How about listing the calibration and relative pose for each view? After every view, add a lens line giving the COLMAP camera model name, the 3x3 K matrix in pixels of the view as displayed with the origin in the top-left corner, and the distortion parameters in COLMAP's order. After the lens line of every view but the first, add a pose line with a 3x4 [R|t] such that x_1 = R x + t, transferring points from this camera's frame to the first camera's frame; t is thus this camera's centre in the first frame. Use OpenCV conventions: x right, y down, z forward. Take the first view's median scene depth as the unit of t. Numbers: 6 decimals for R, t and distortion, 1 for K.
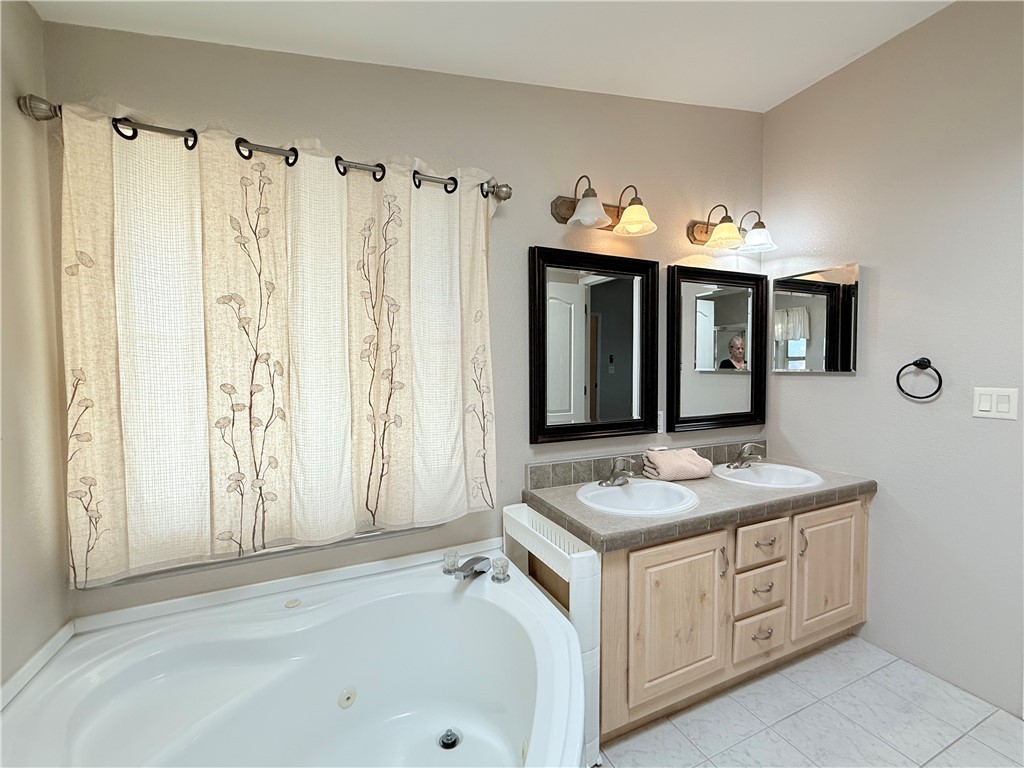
lens RADIAL K [[420.4, 0, 511.0], [0, 420.4, 387.4], [0, 0, 1]] dist [0.002949, -0.000121]
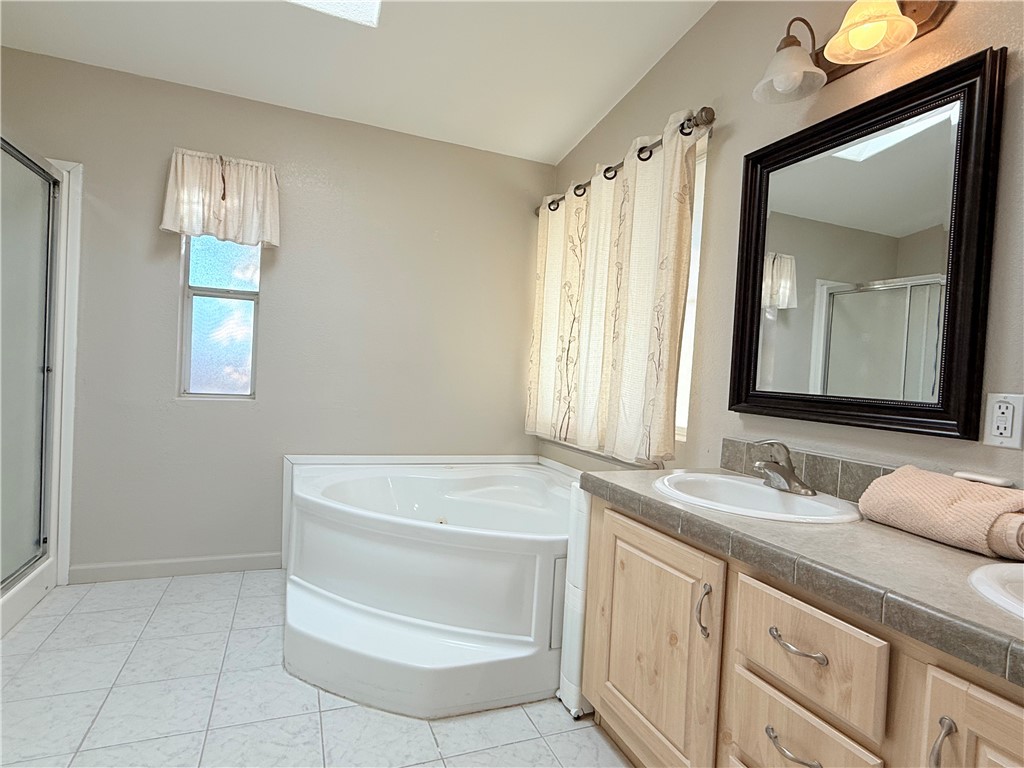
lens RADIAL K [[538.7, 0, 509.3], [0, 538.7, 385.6], [0, 0, 1]] dist [-0.002418, -0.000383]
pose [[-0.029581, 0.035101, -0.998946, 1.366538], [-0.098463, 0.994420, 0.037858, 0.118649], [0.994701, 0.099479, -0.025960, 0.795281]]
